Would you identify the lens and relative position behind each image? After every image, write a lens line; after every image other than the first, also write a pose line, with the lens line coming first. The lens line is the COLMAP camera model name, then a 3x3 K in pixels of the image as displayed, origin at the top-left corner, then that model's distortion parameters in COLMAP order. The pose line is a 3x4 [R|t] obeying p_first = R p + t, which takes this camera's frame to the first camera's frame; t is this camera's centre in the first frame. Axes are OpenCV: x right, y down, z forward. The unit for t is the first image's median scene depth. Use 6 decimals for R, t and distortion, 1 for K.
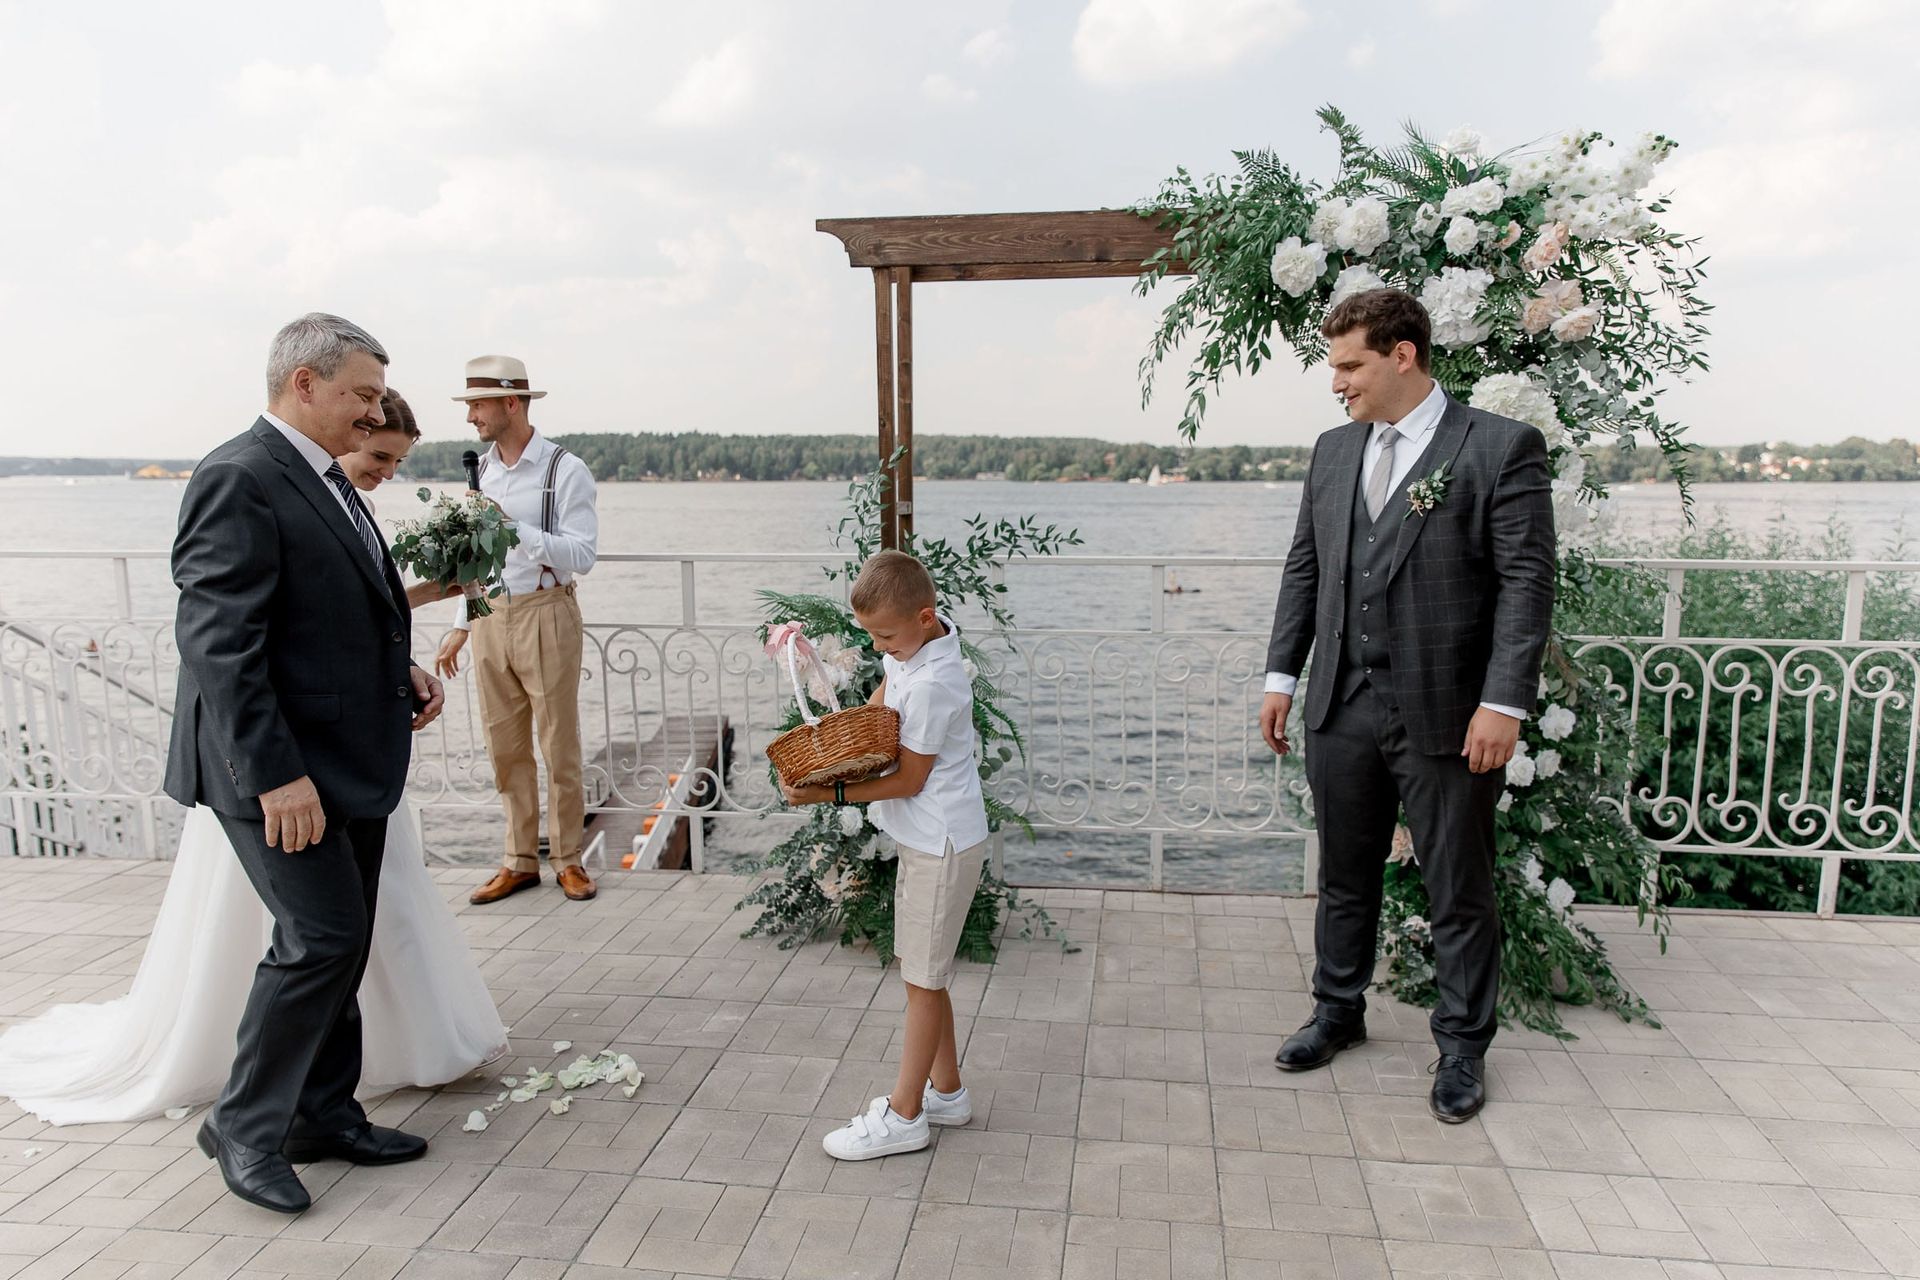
lens RADIAL K [[1368.1, 0, 944.8], [0, 1368.1, 669.0], [0, 0, 1]] dist [-0.004901, -0.010283]
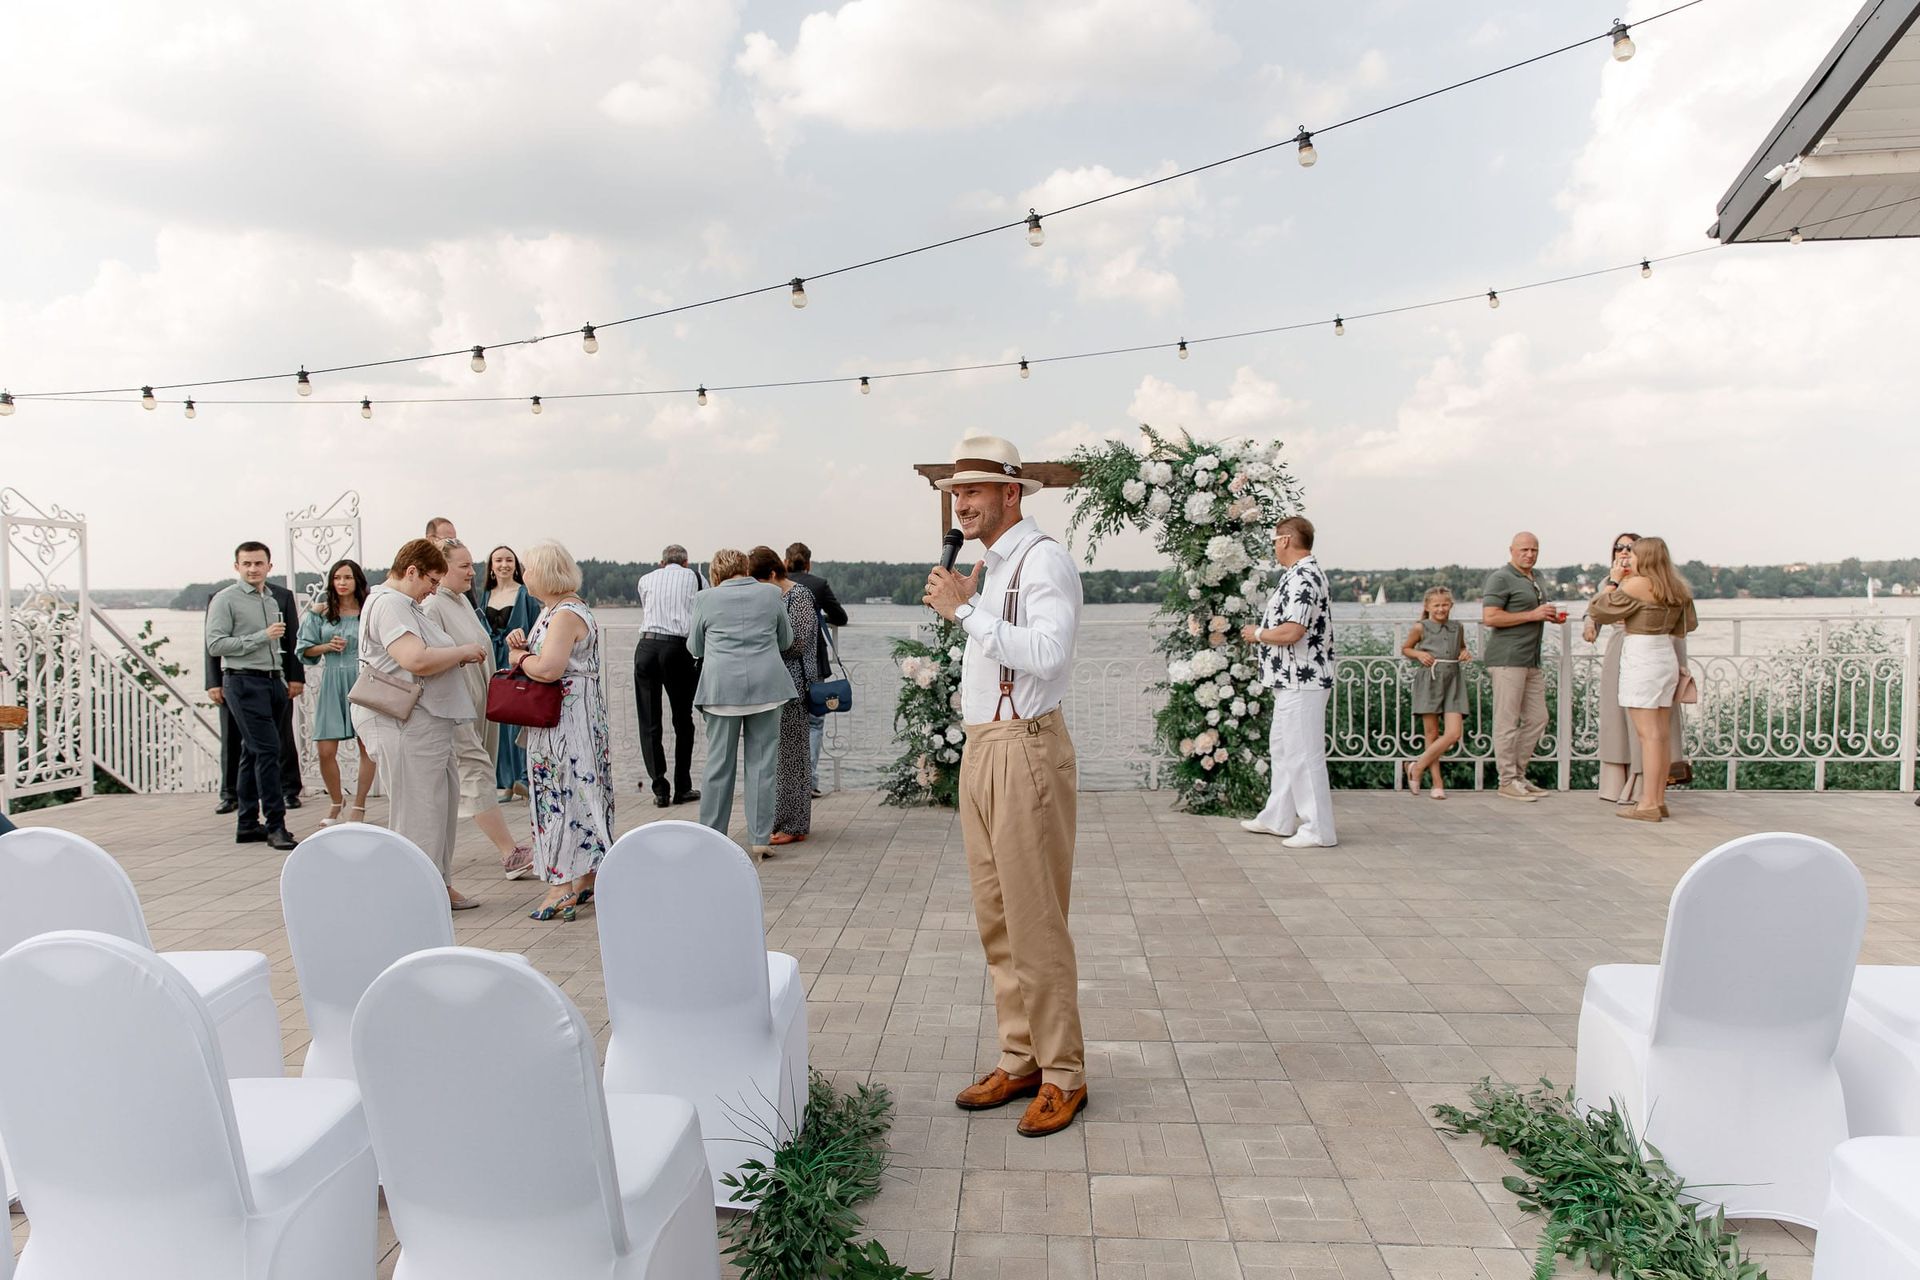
lens RADIAL K [[1368.1, 0, 946.3], [0, 1368.1, 638.7], [0, 0, 1]] dist [-0.004901, -0.010283]
pose [[0.995604, -0.009406, 0.093189, -0.264167], [0.019891, 0.993483, -0.112228, 0.199257], [-0.091526, 0.113588, 0.989303, -1.178564]]
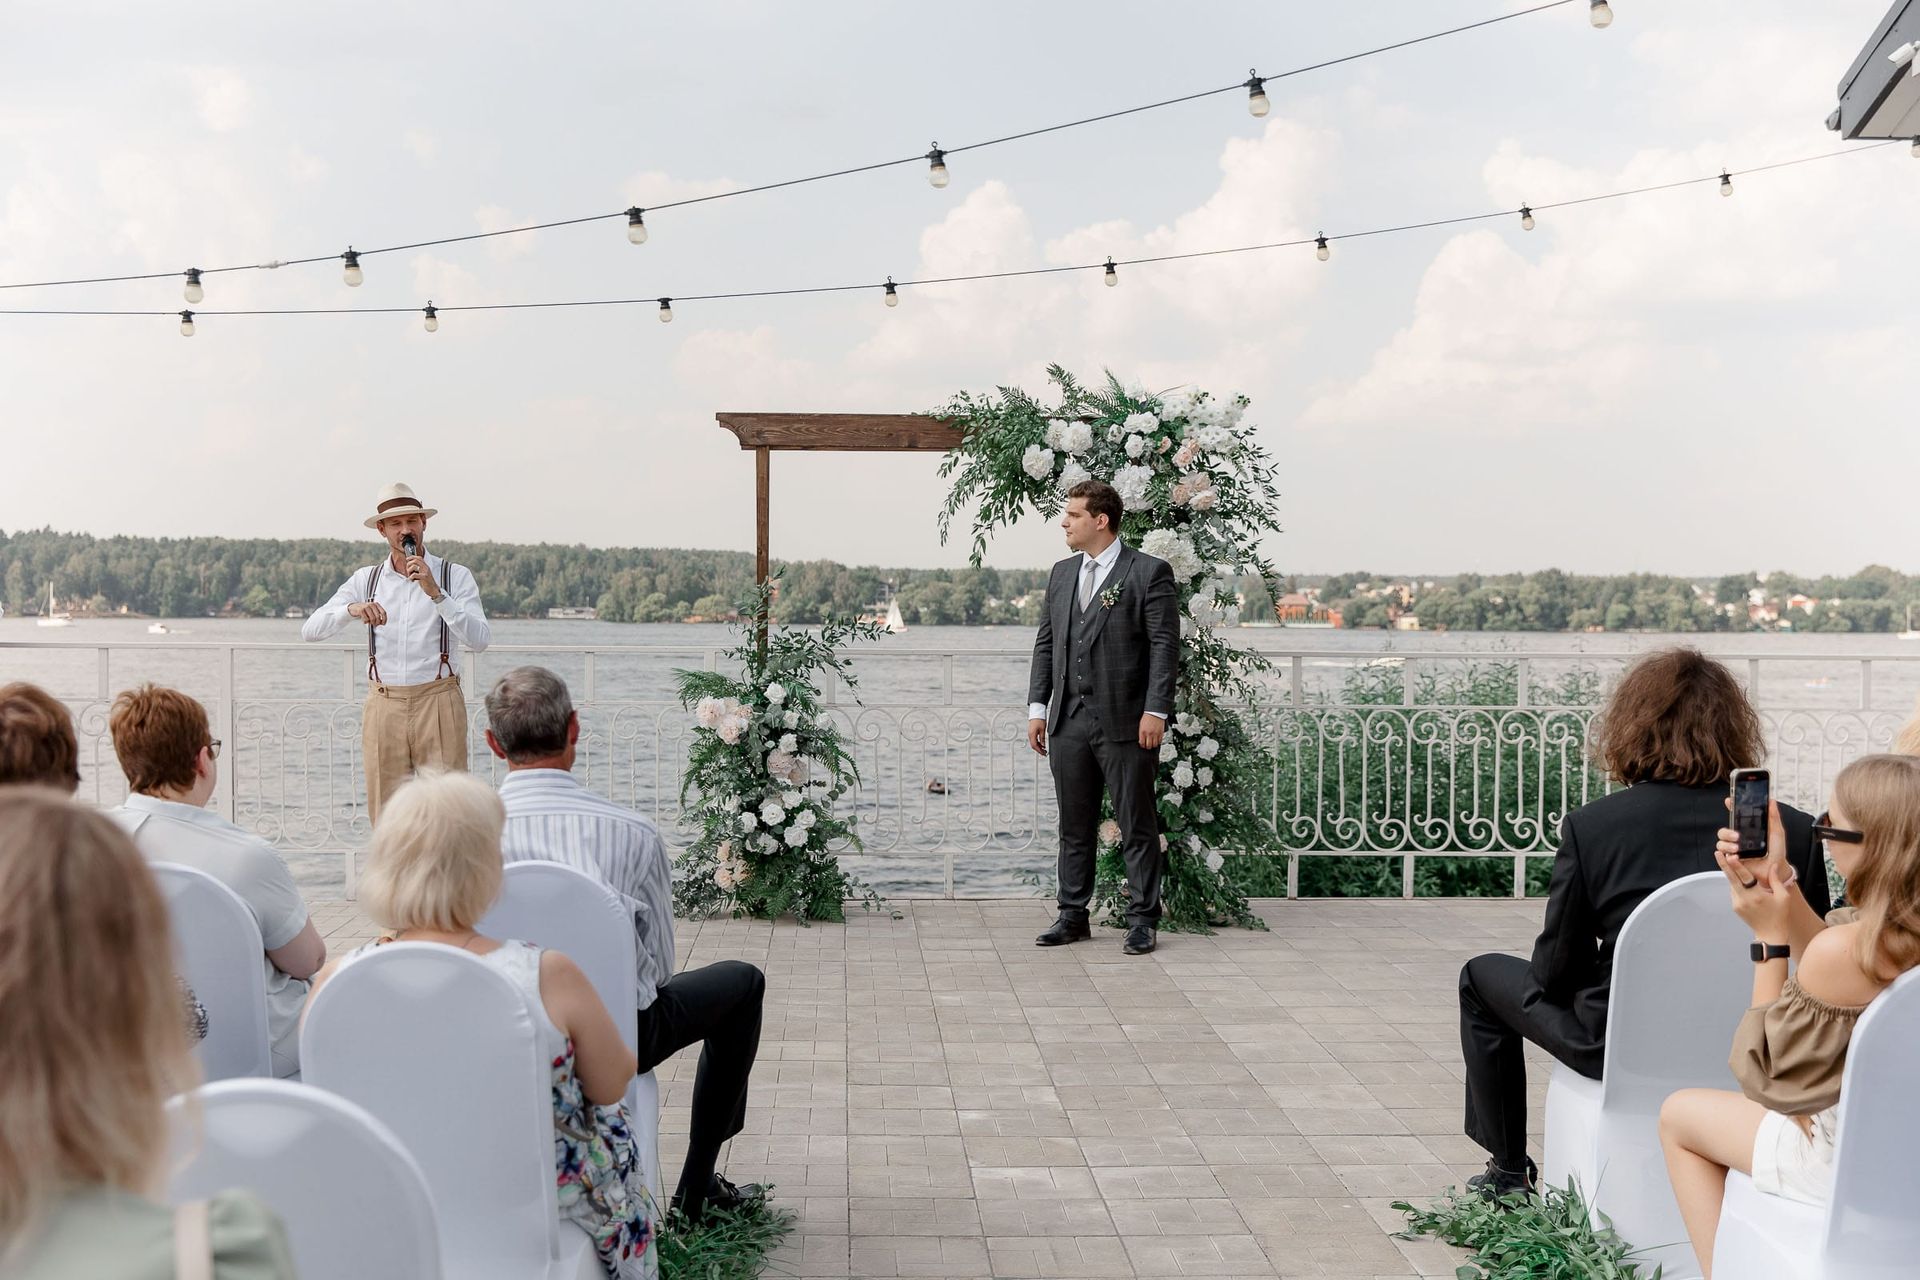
lens RADIAL K [[2448.3, 0, 989.6], [0, 2448.3, 627.7], [0, 0, 1]] dist [-0.013236, 0.000000]
pose [[0.976124, 0.008469, 0.217049, -0.401691], [0.020993, 0.990884, -0.133074, 0.268846], [-0.216198, 0.134454, 0.967047, -1.664467]]
